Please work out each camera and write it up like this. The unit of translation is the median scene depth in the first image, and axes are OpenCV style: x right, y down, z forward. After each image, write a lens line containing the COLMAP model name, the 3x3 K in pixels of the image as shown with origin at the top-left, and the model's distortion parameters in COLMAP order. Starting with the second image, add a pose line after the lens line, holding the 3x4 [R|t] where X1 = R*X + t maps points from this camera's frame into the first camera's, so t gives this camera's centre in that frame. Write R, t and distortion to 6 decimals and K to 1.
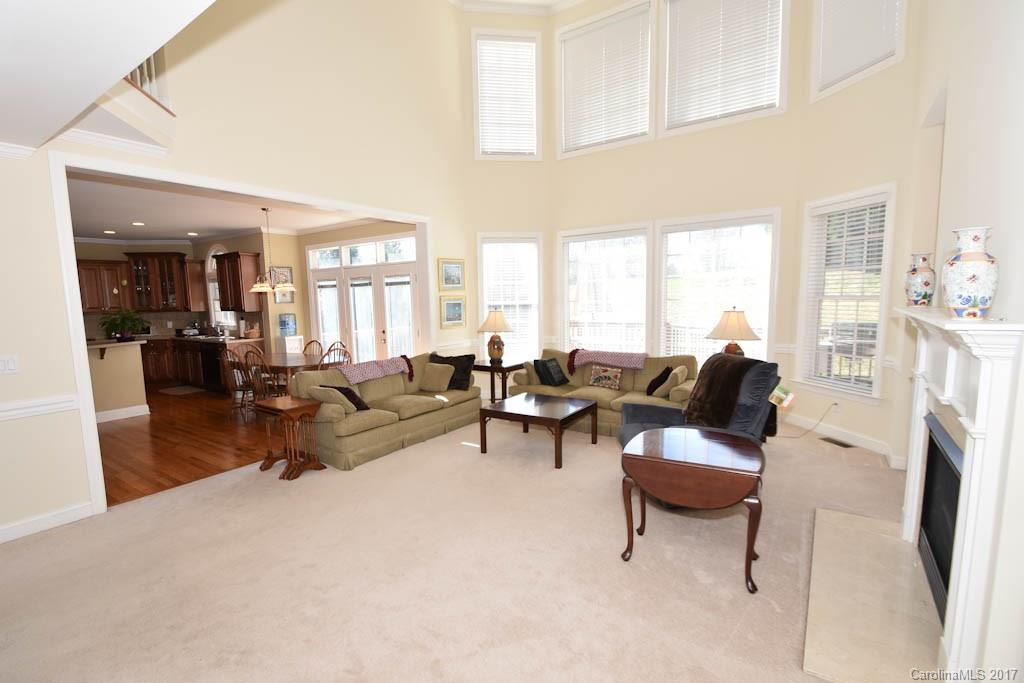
lens RADIAL K [[457.7, 0, 489.8], [0, 457.7, 355.4], [0, 0, 1]] dist [0.002315, -0.008425]
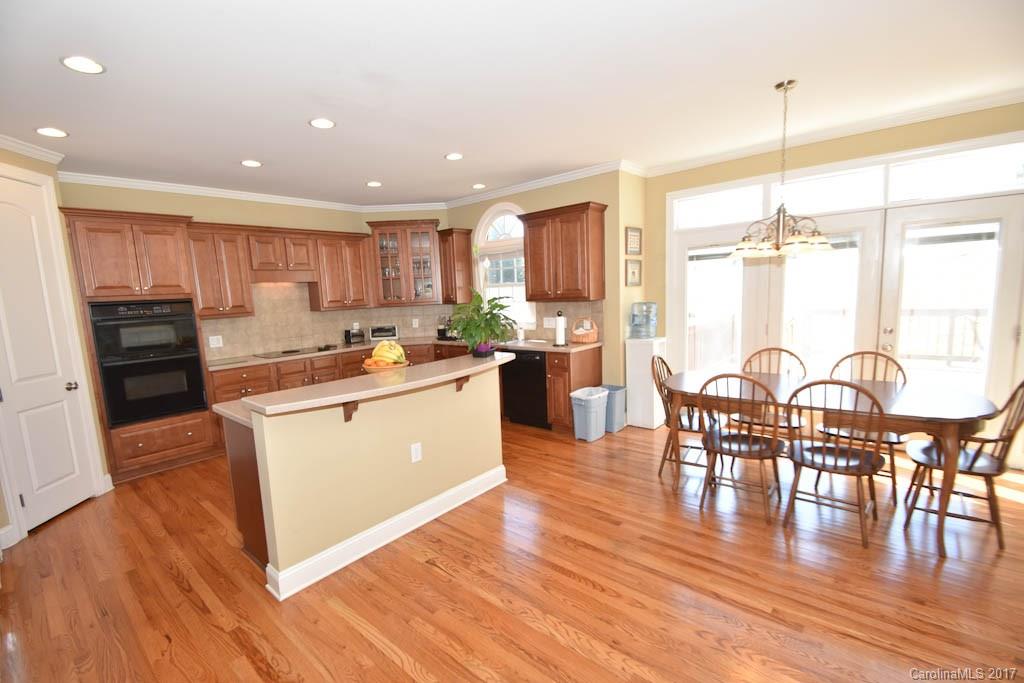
lens RADIAL K [[457.7, 0, 489.8], [0, 457.7, 355.4], [0, 0, 1]] dist [0.002315, -0.008425]
pose [[0.989441, -0.006712, -0.144779, -0.650208], [0.009128, 0.999830, 0.016033, -0.037225], [0.144647, -0.017185, 0.989334, 0.414811]]
